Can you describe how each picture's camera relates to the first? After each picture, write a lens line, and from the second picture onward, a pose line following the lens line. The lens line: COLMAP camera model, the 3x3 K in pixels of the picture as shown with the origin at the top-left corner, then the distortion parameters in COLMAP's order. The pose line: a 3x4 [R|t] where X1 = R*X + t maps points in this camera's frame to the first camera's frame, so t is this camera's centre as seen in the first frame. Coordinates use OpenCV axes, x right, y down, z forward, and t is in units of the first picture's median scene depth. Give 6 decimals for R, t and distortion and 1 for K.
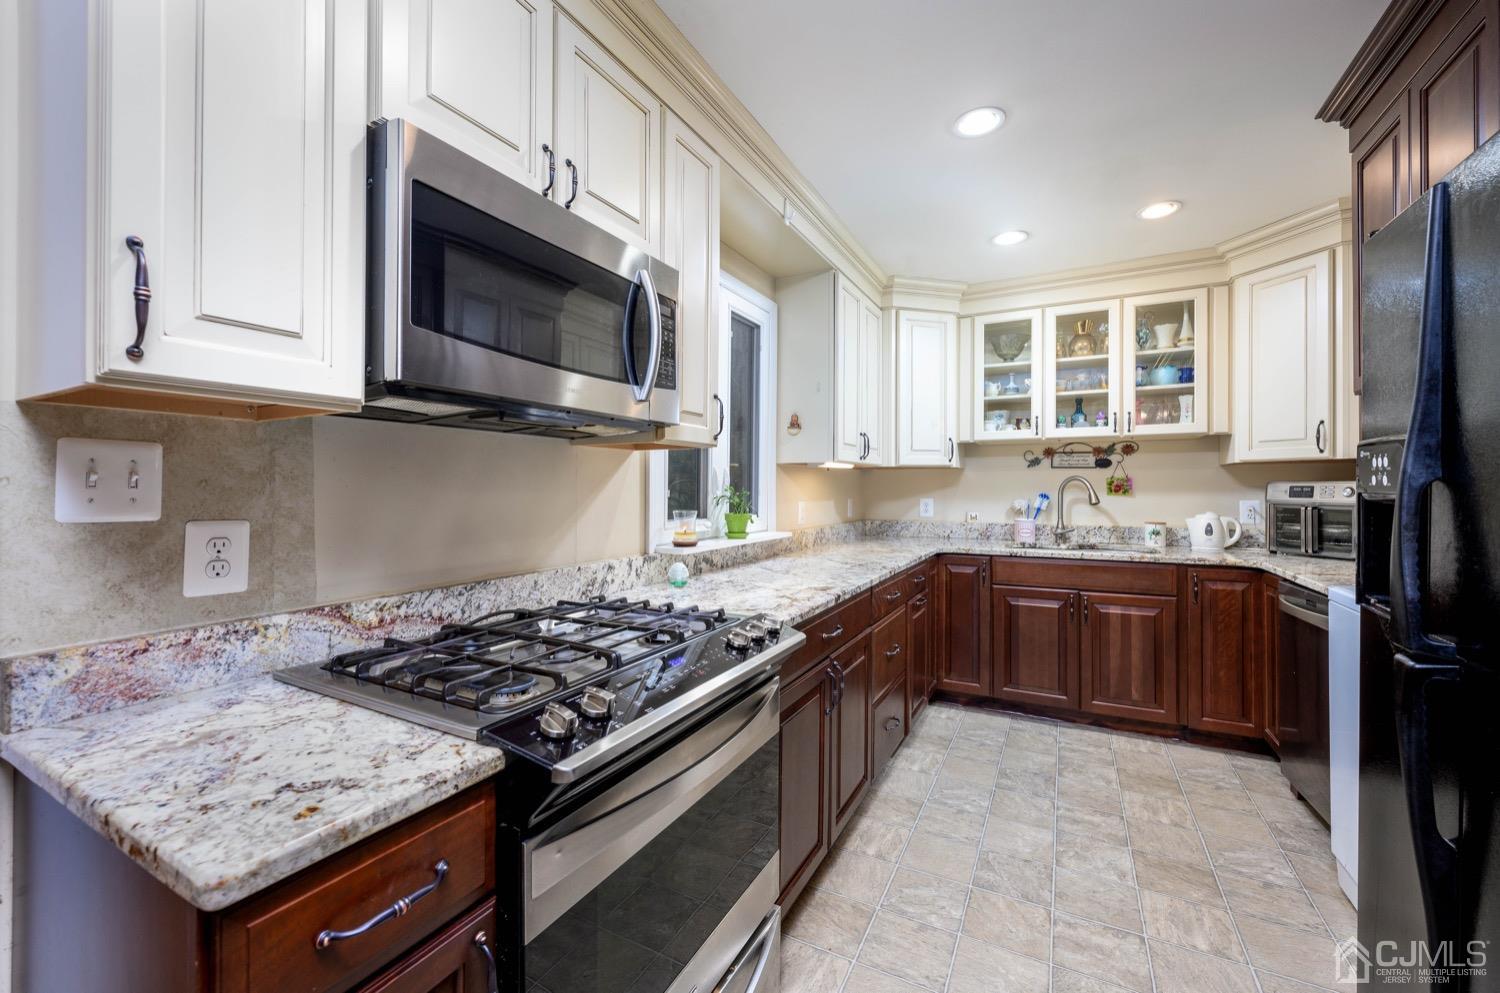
lens RADIAL K [[603.4, 0, 745.9], [0, 603.4, 491.6], [0, 0, 1]] dist [-0.002666, 0.000094]
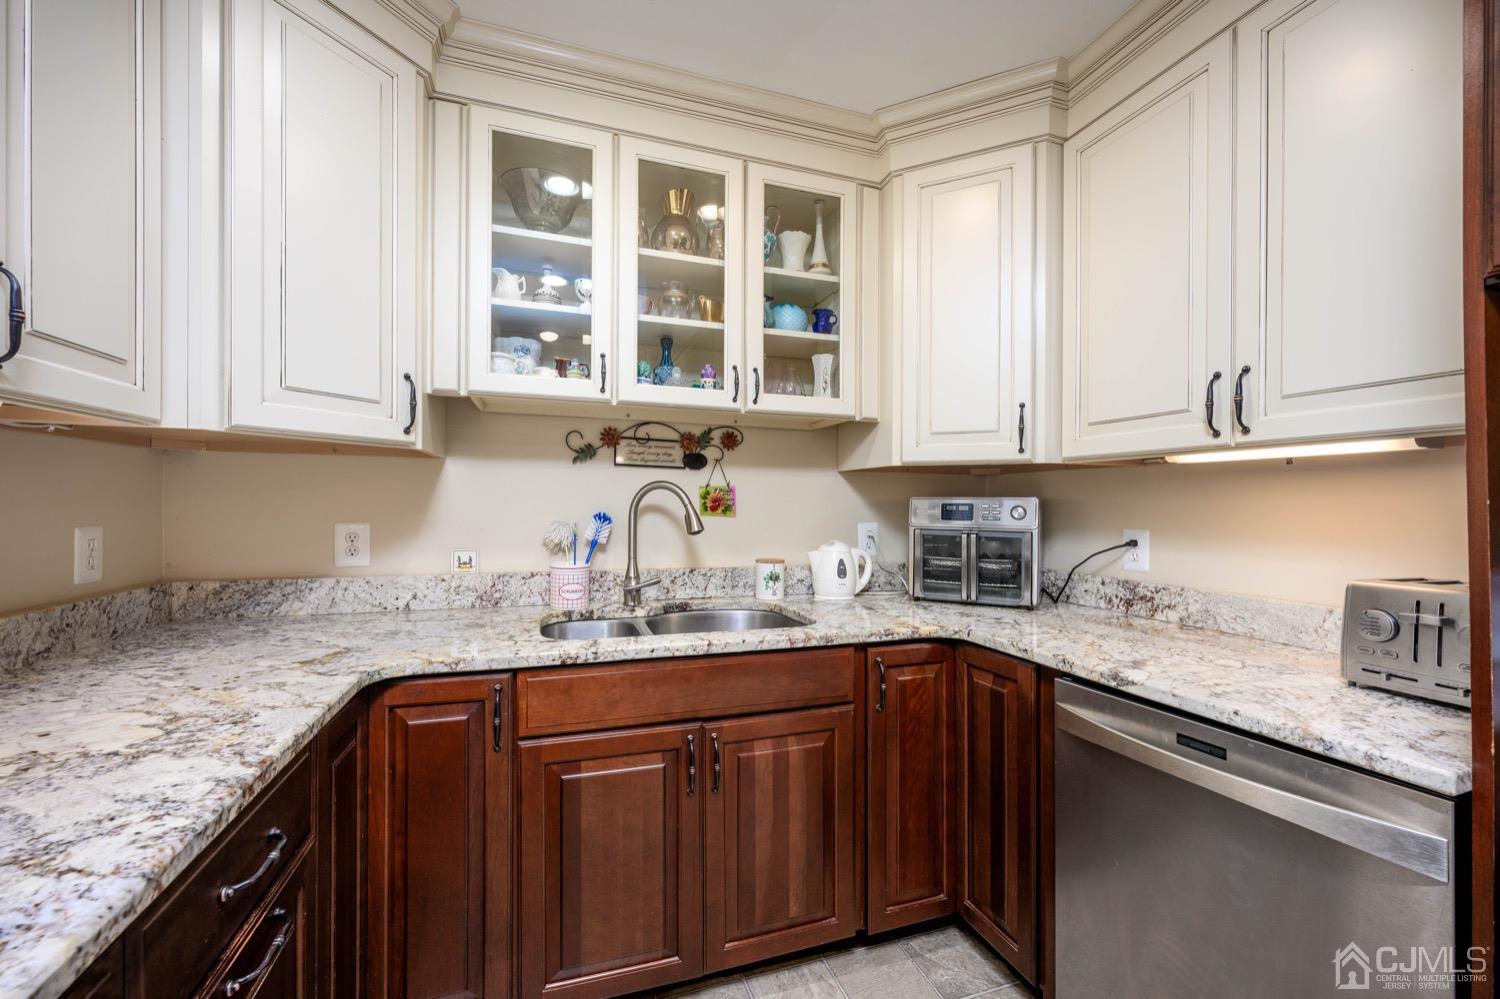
lens RADIAL K [[602.3, 0, 752.1], [0, 602.3, 515.1], [0, 0, 1]] dist [0.001947, 0.000258]
pose [[0.682092, -0.006231, 0.731240, 0.227607], [-0.007886, 0.999843, 0.015875, -0.004753], [-0.731224, -0.016594, 0.681936, 0.629205]]
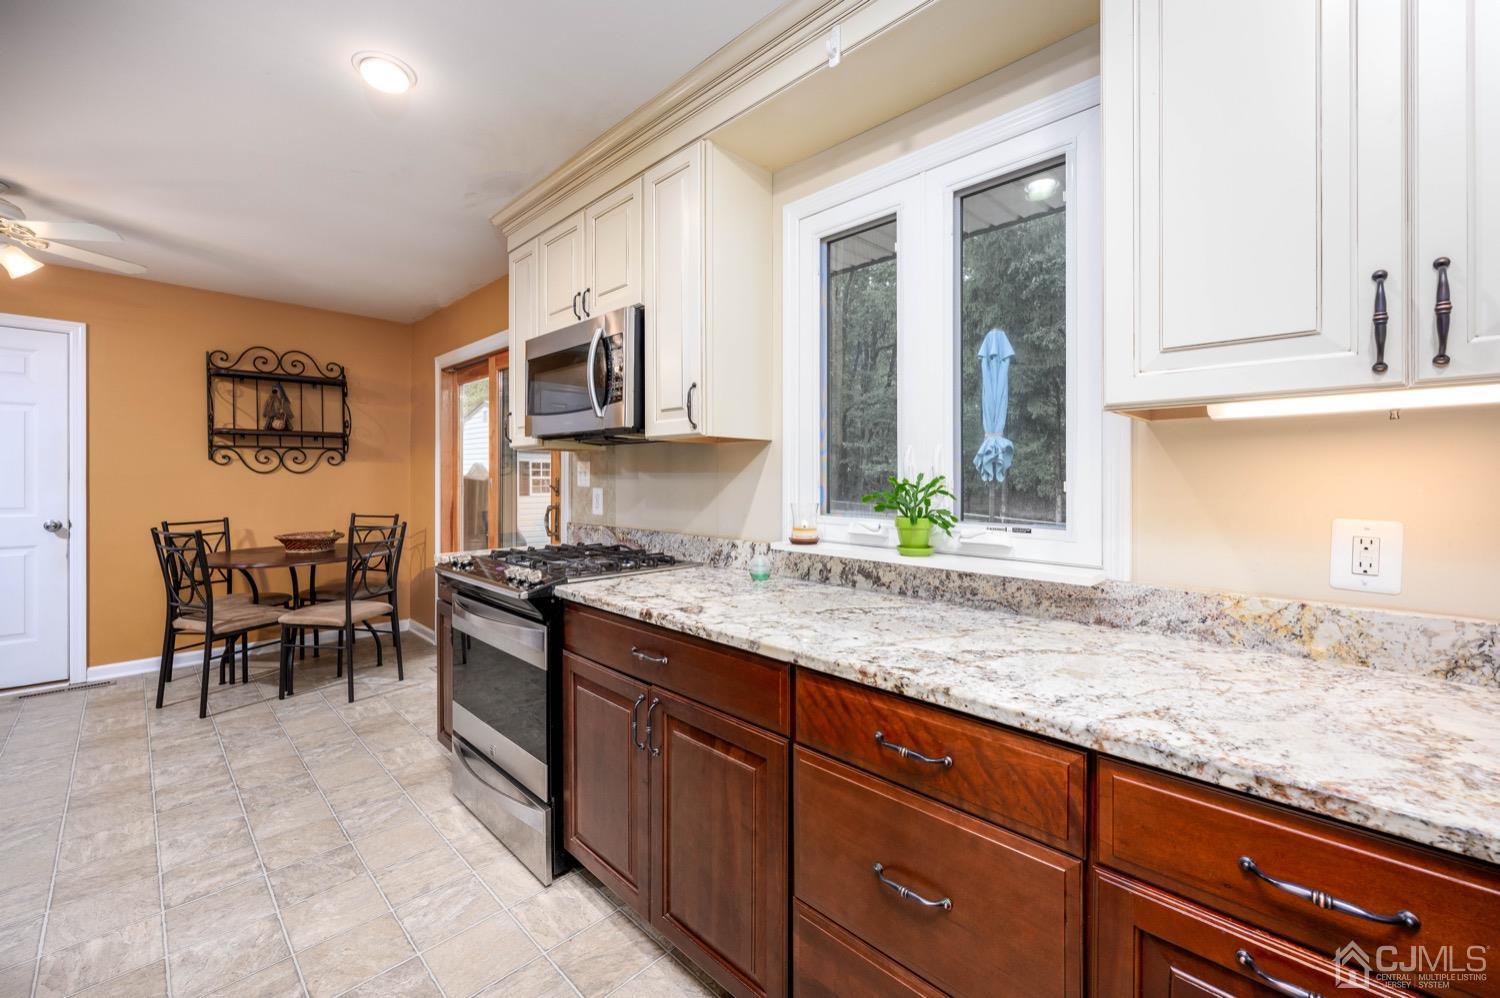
lens RADIAL K [[603.4, 0, 763.4], [0, 603.4, 484.5], [0, 0, 1]] dist [-0.002666, 0.000094]
pose [[-0.266026, 0.012462, -0.963885, 0.513487], [-0.009508, 0.999834, 0.015551, -0.005603], [0.963919, 0.013301, -0.265863, 0.798164]]
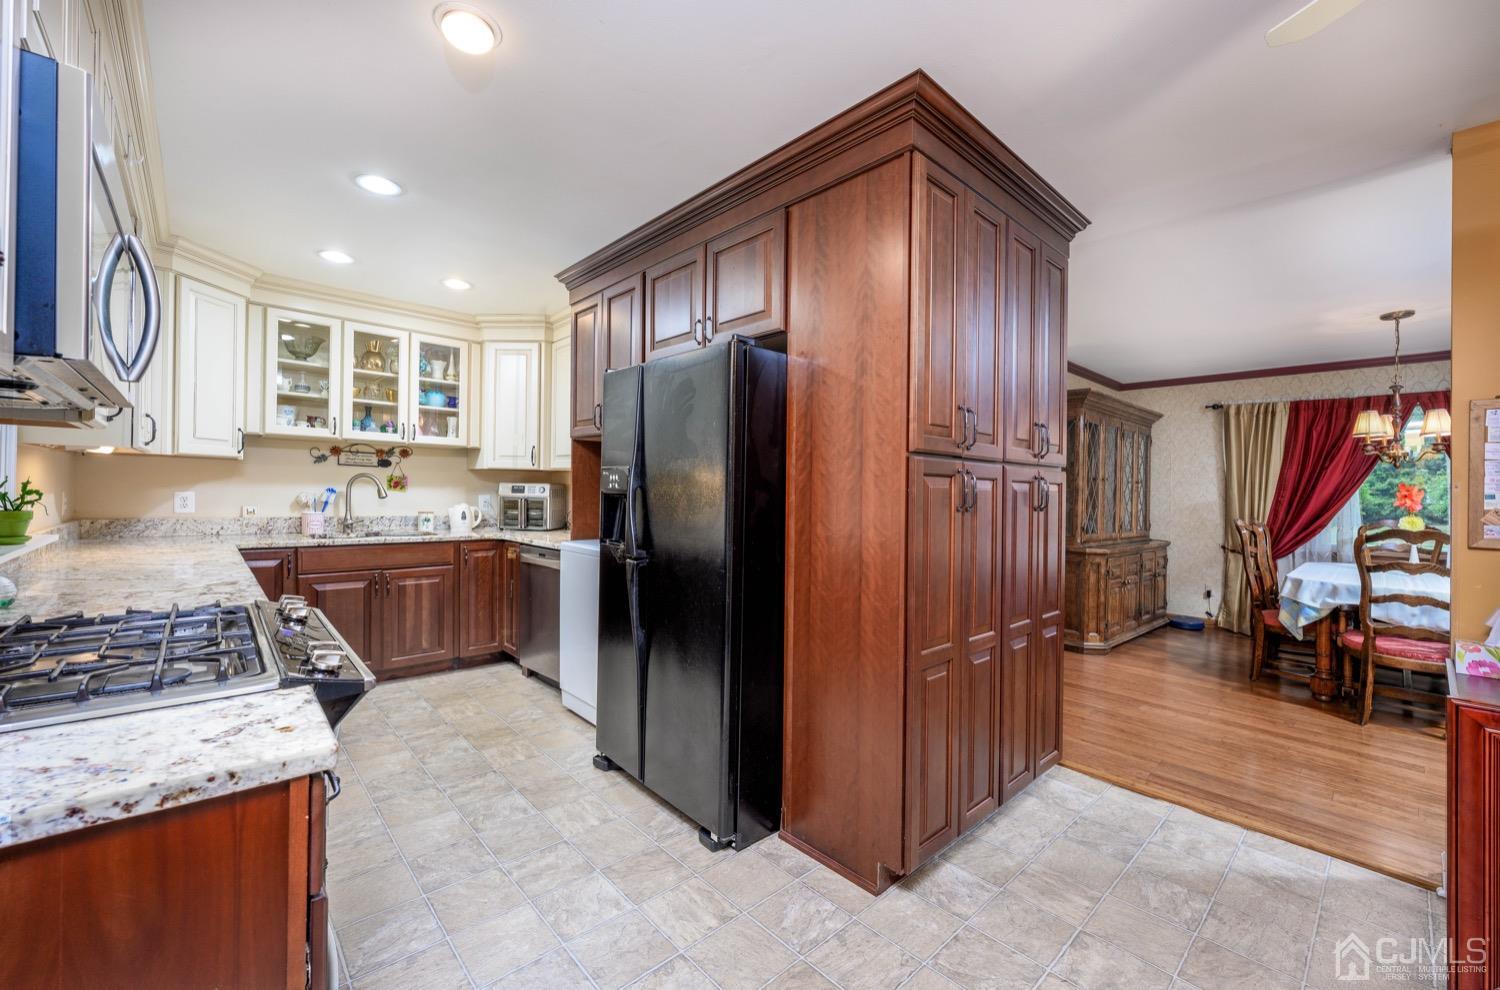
lens RADIAL K [[603.4, 0, 746.9], [0, 603.4, 492.4], [0, 0, 1]] dist [-0.002666, 0.000094]
pose [[0.334987, 0.006259, 0.942202, -0.319323], [-0.016857, 0.999858, -0.000649, -0.000966], [-0.942072, -0.015666, 0.335045, -0.076549]]
